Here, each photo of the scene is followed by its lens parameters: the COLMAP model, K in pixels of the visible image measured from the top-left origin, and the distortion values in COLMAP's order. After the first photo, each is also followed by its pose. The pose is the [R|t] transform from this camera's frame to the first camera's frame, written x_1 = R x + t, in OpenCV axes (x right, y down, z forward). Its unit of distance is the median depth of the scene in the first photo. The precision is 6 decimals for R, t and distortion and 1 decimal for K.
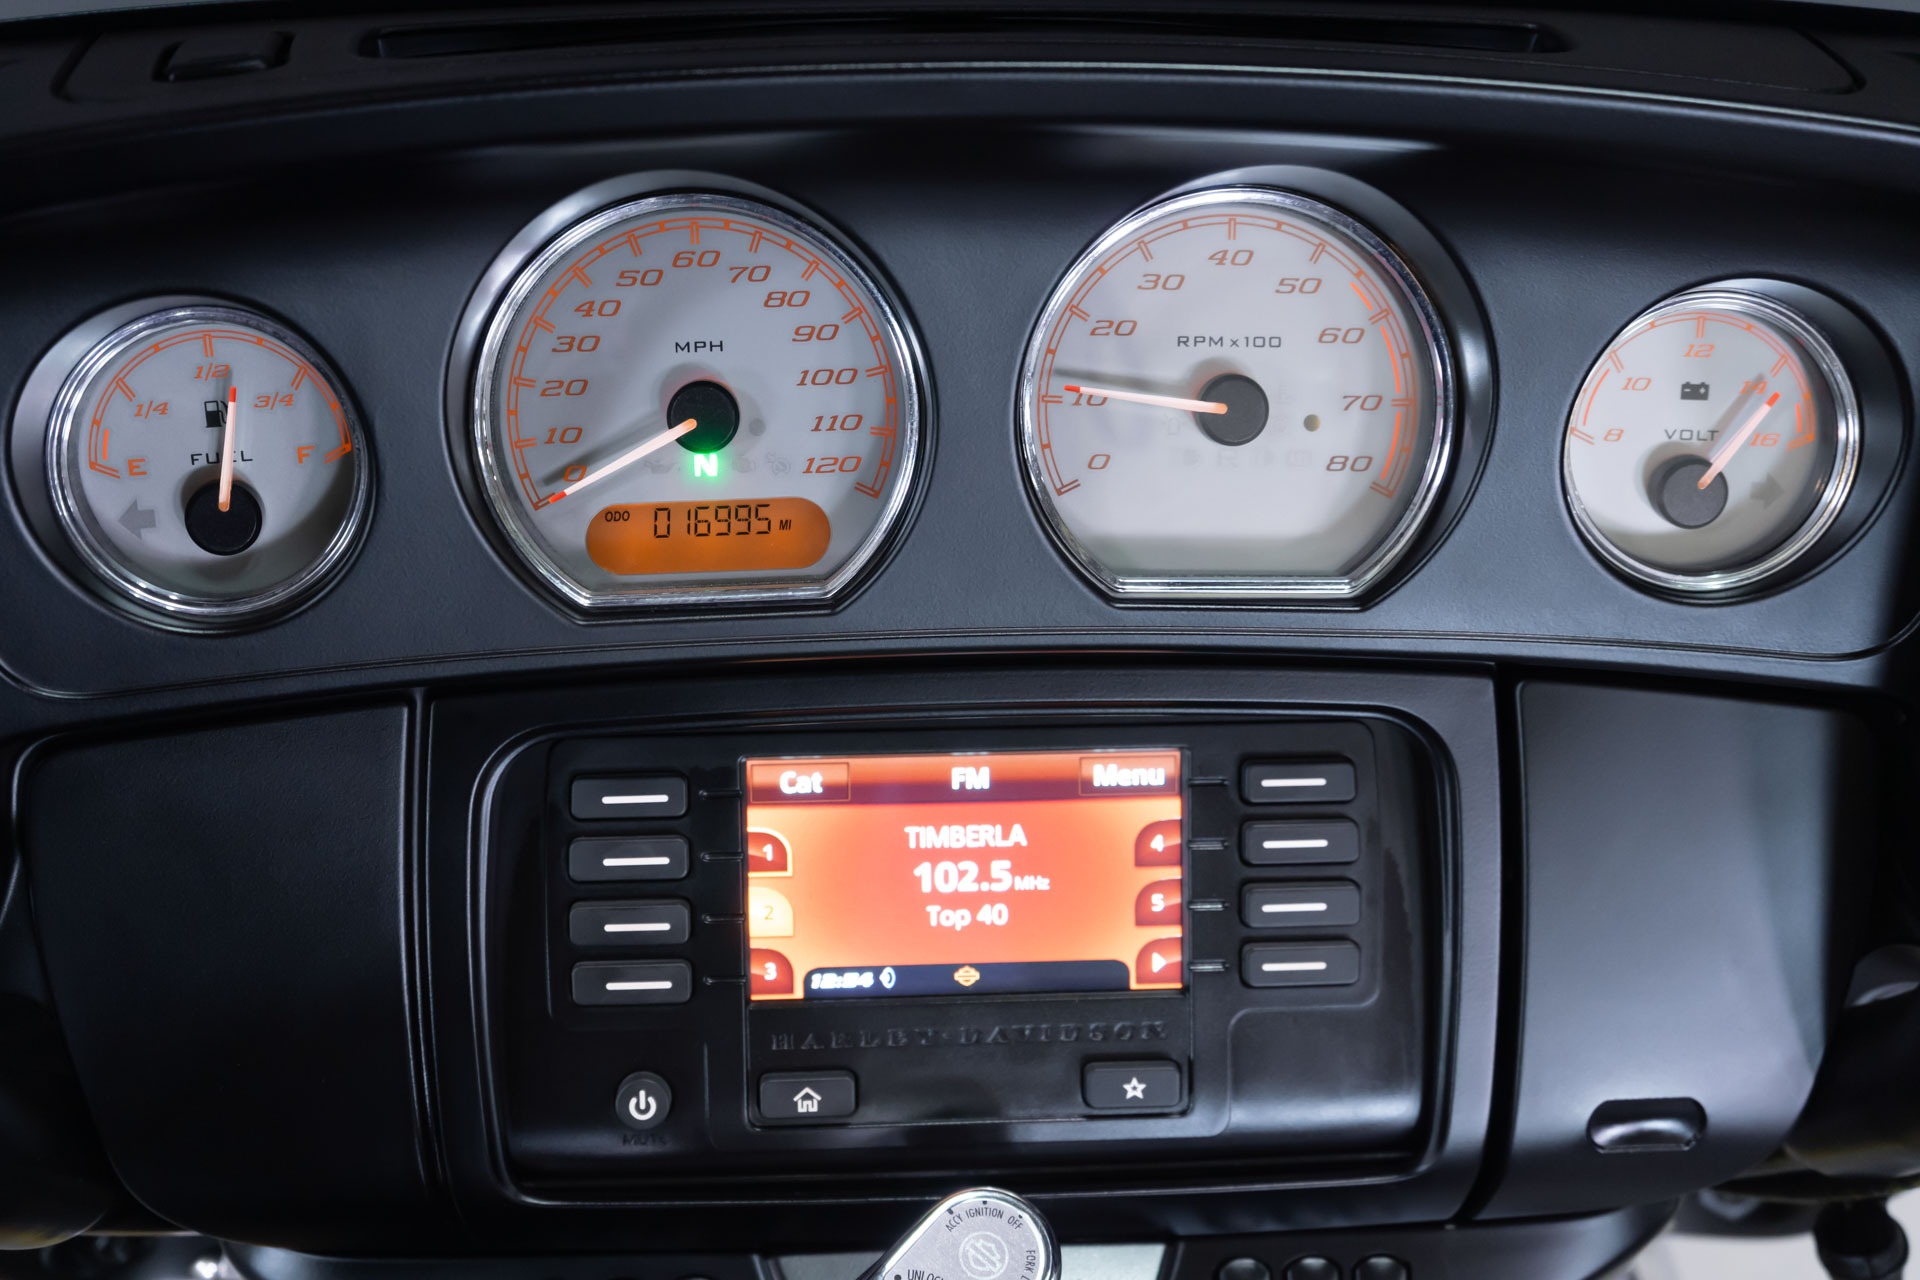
lens RADIAL K [[2345.8, 0, 960.0], [0, 2345.8, 640.0], [0, 0, 1]] dist [-0.006054, -0.001385]
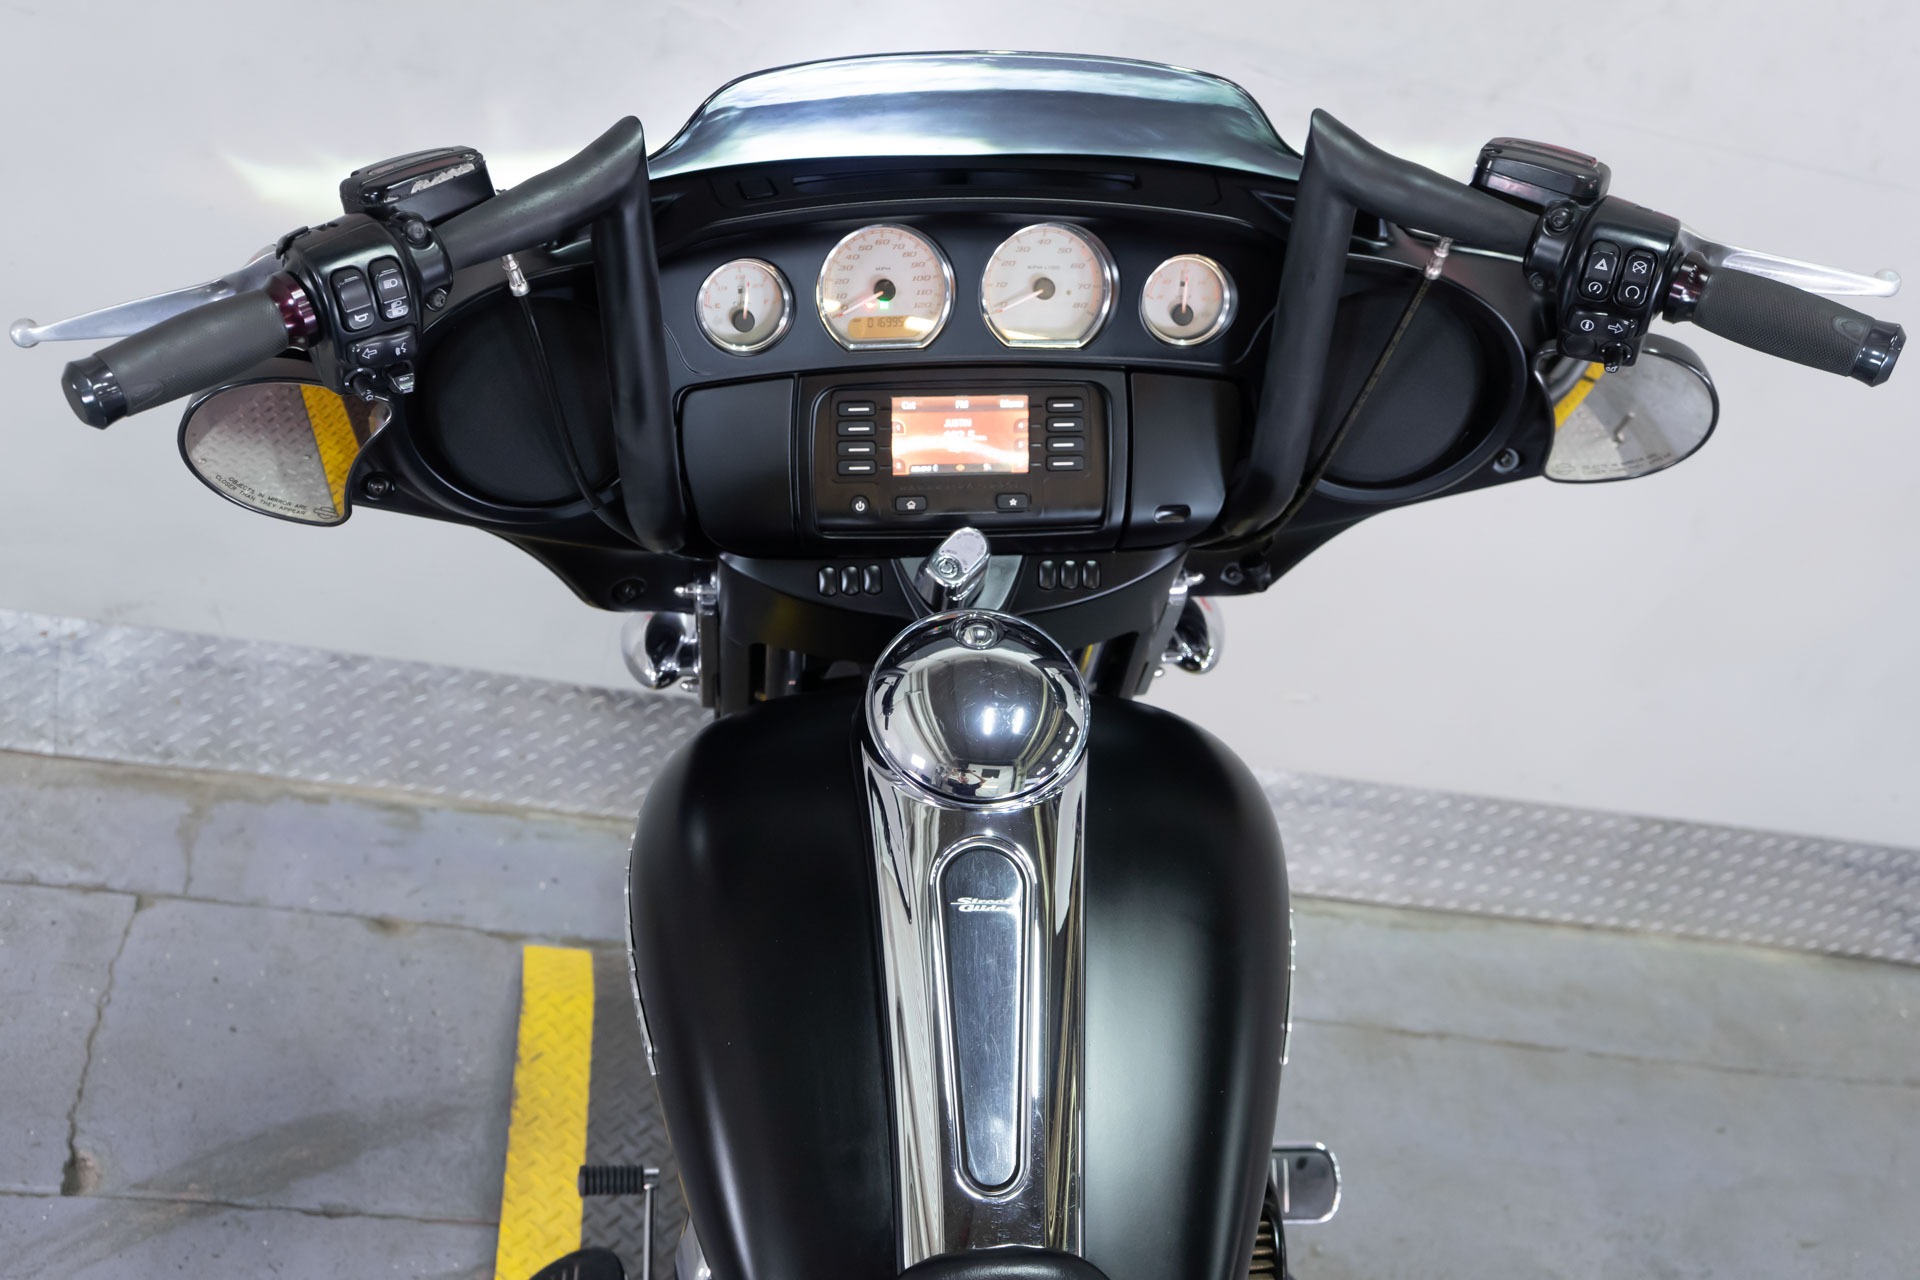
lens RADIAL K [[2088.3, 0, 960.0], [0, 2088.3, 640.0], [0, 0, 1]] dist [0.007254, 0.003742]
pose [[0.997930, -0.005906, 0.064040, -0.184081], [-0.001543, 0.993289, 0.115650, 0.050085], [-0.064293, -0.115510, 0.991223, -1.867371]]
